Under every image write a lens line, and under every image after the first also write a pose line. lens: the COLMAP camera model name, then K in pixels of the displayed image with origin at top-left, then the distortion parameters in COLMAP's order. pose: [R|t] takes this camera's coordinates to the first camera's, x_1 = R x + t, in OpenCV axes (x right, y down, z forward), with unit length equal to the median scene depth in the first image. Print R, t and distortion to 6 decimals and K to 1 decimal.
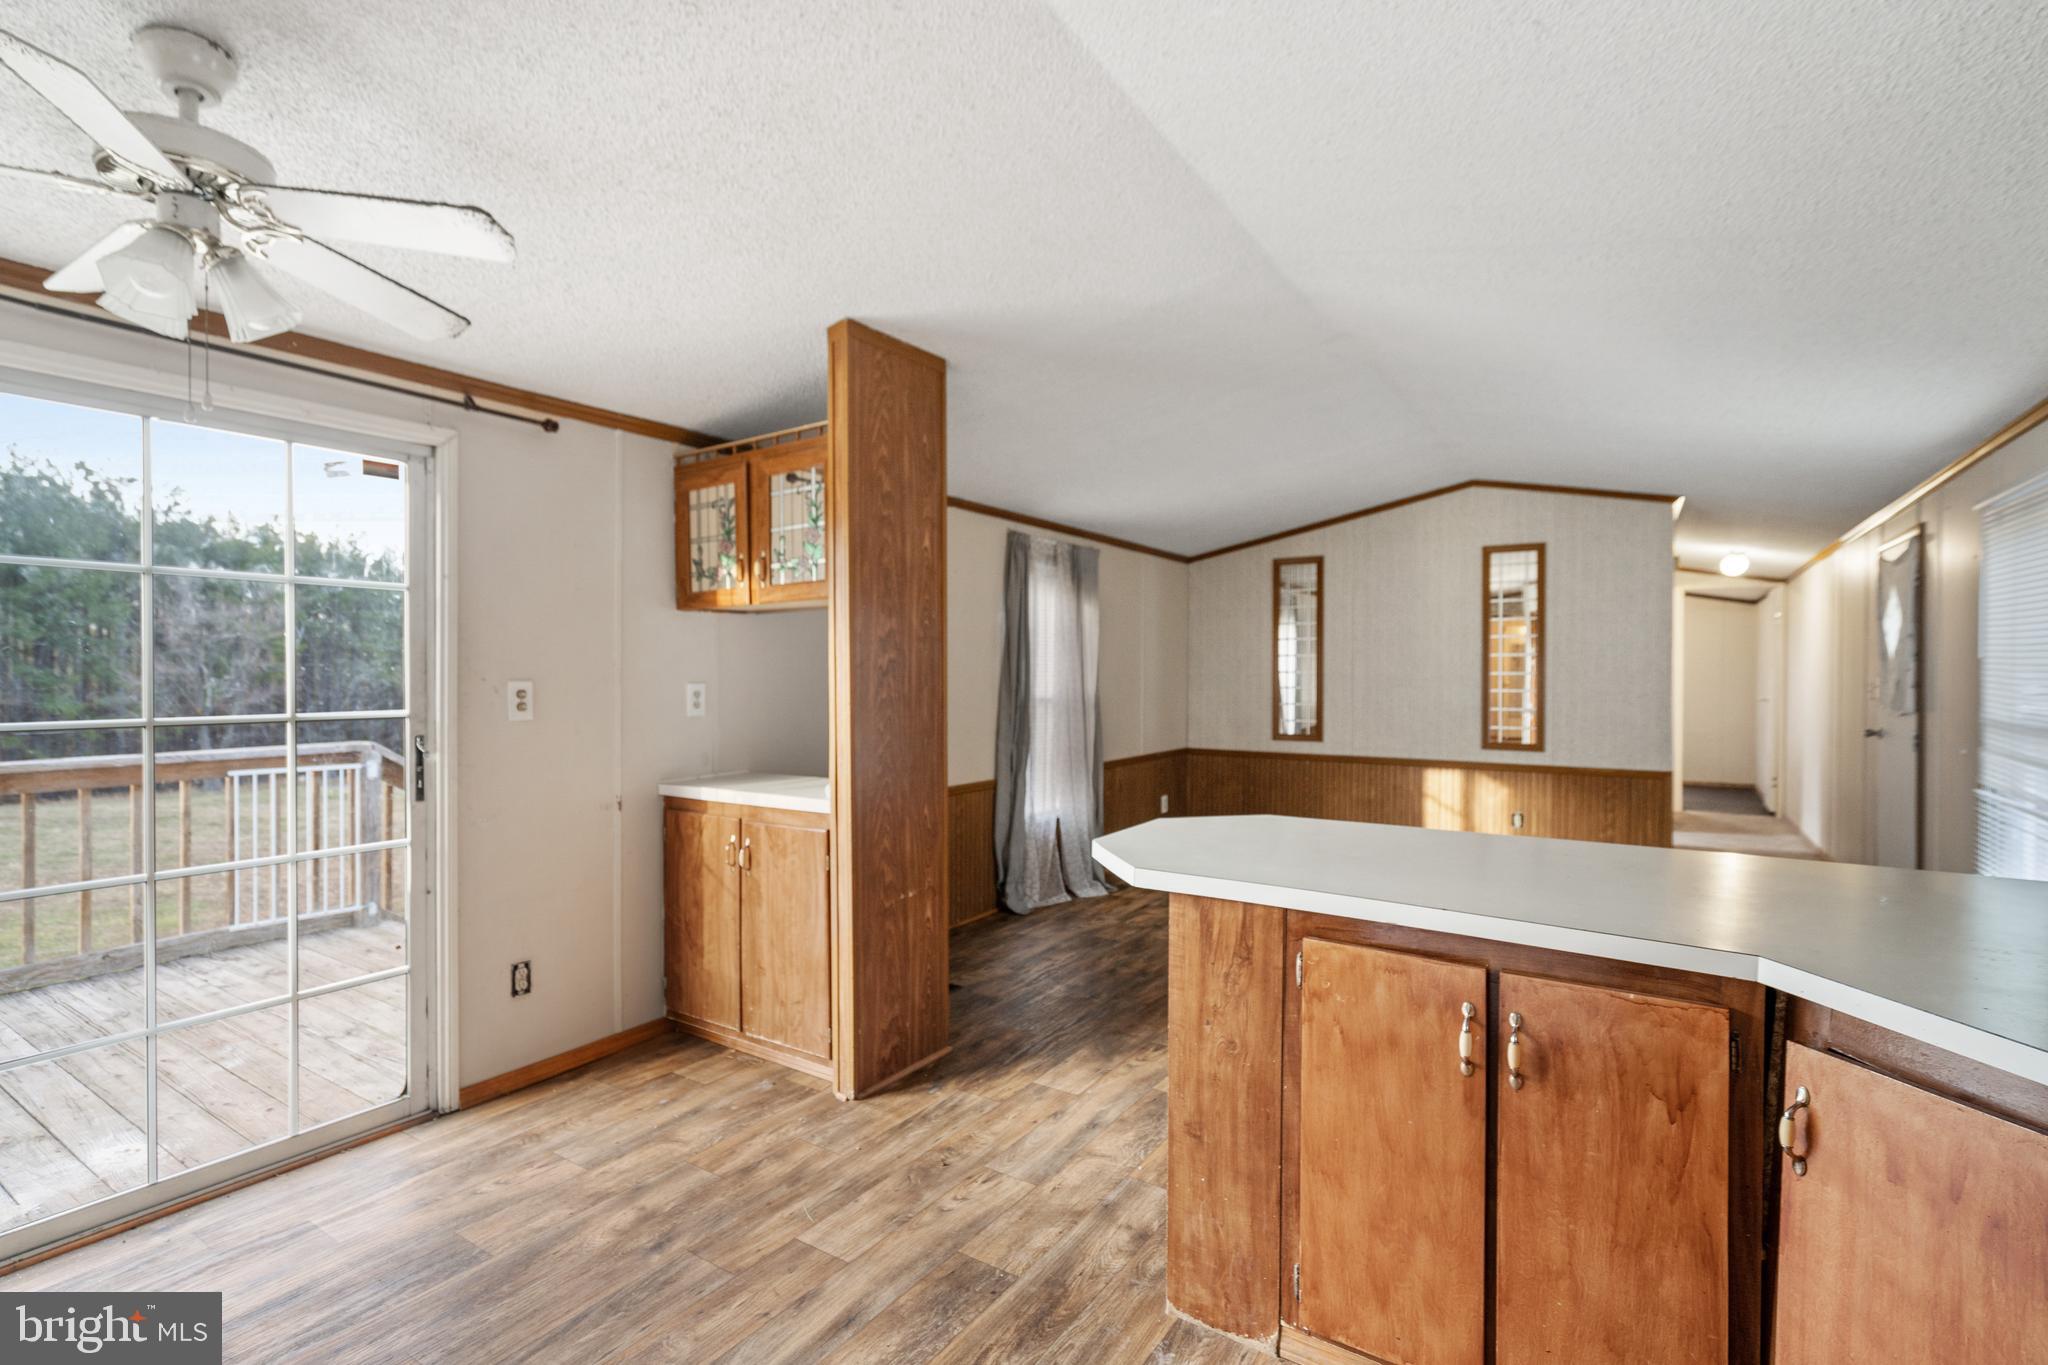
lens RADIAL K [[941.6, 0, 984.2], [0, 941.6, 676.6], [0, 0, 1]] dist [-0.003083, 0.001871]
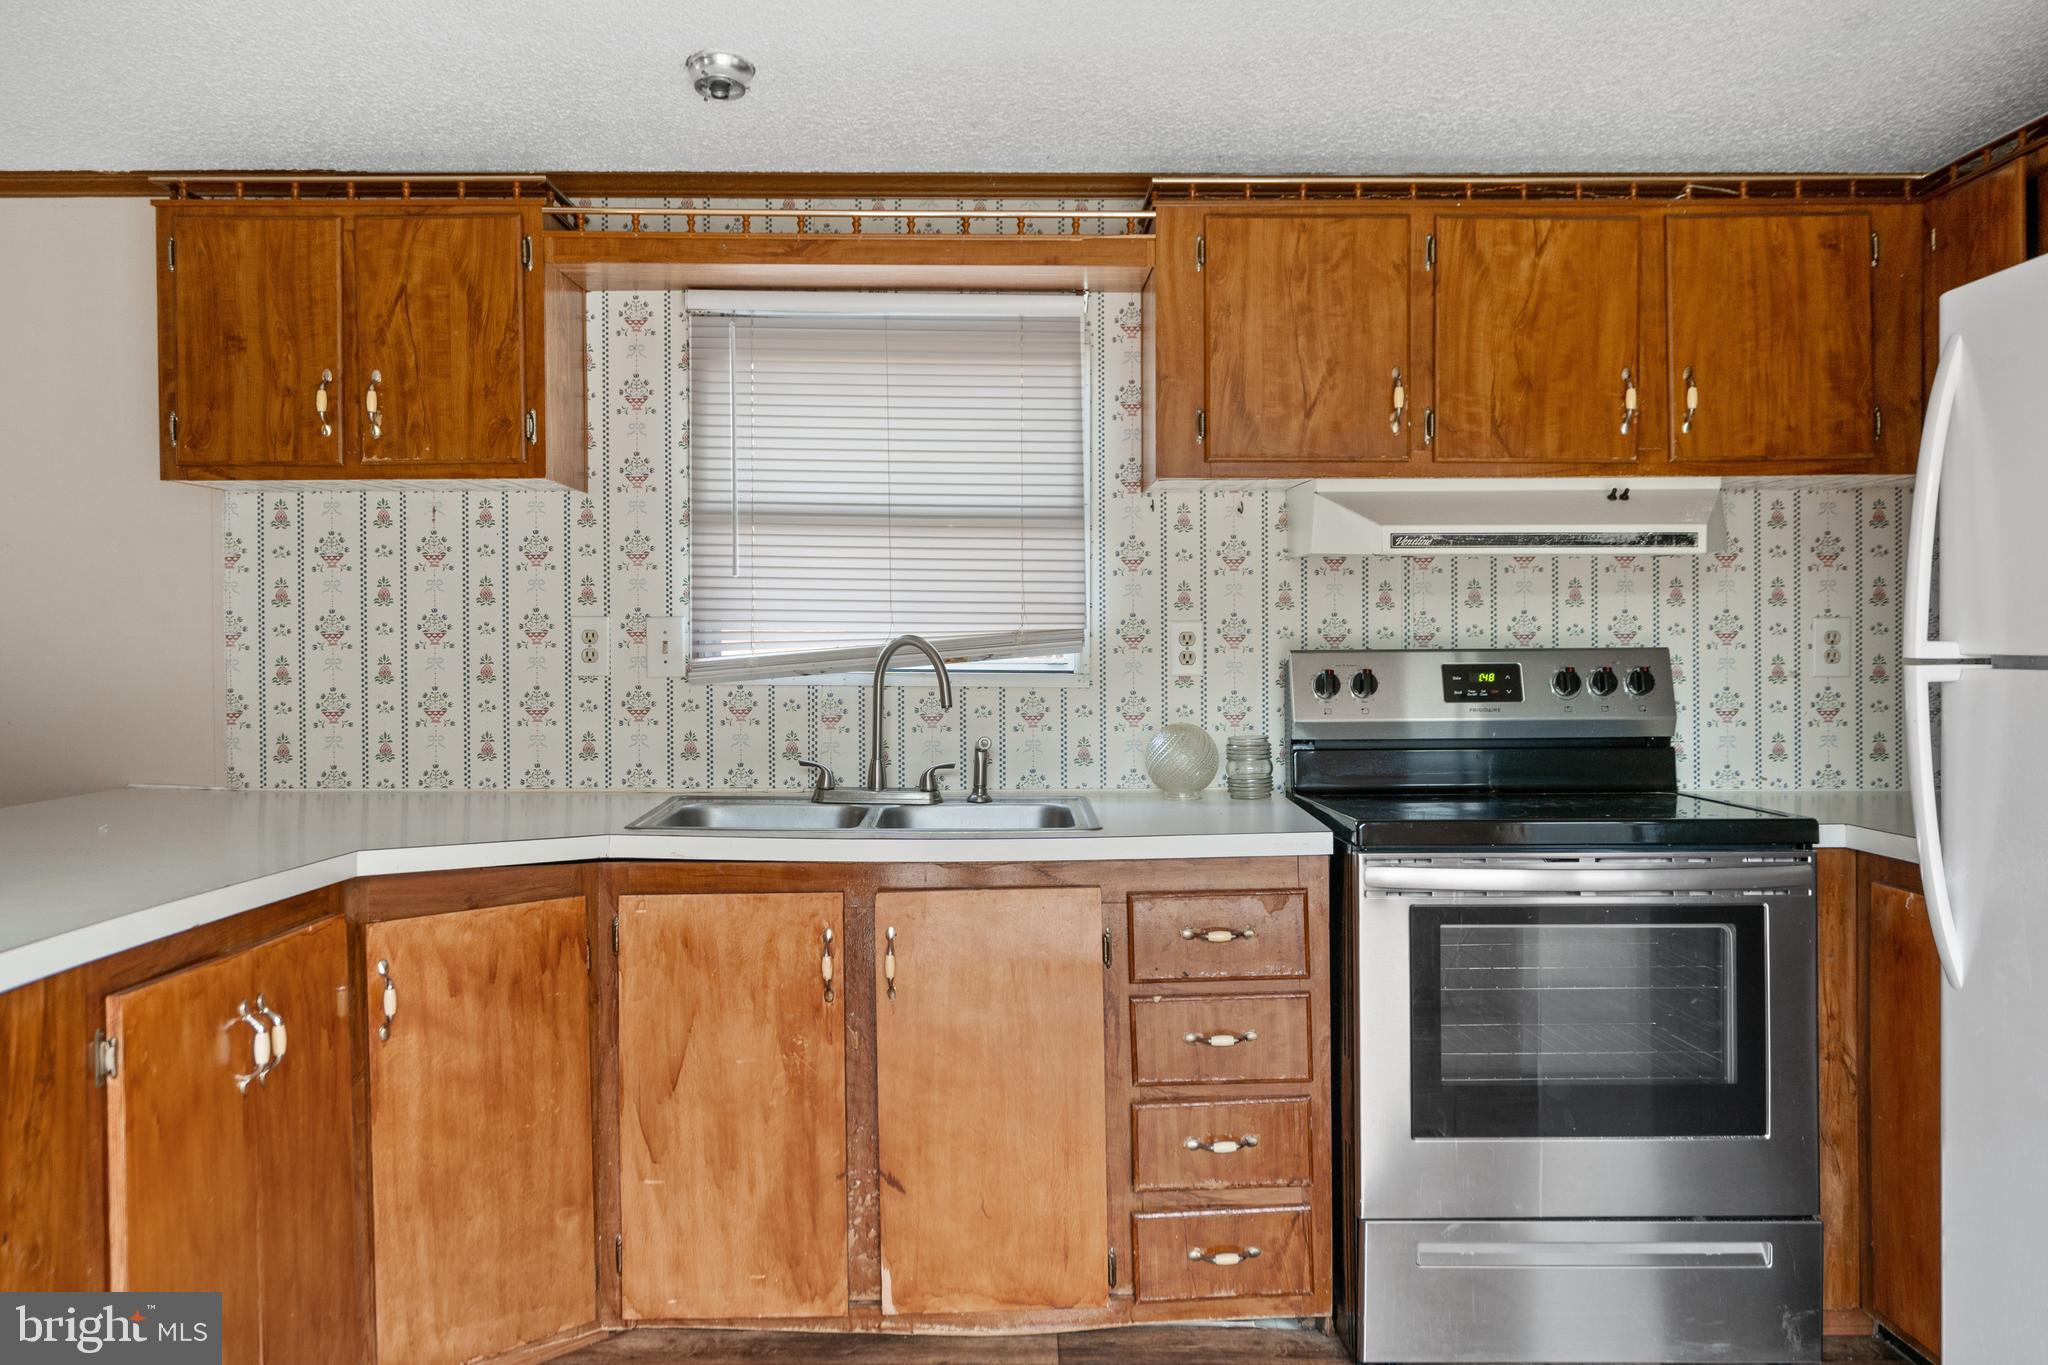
lens RADIAL K [[1716.8, 0, 1015.1], [0, 1716.8, 645.5], [0, 0, 1]] dist [0.017517, -0.008929]
pose [[-0.550533, -0.005843, 0.834793, -0.828002], [0.008903, 0.999878, 0.012869, 0.039007], [-0.834766, 0.014517, -0.550413, 1.034136]]
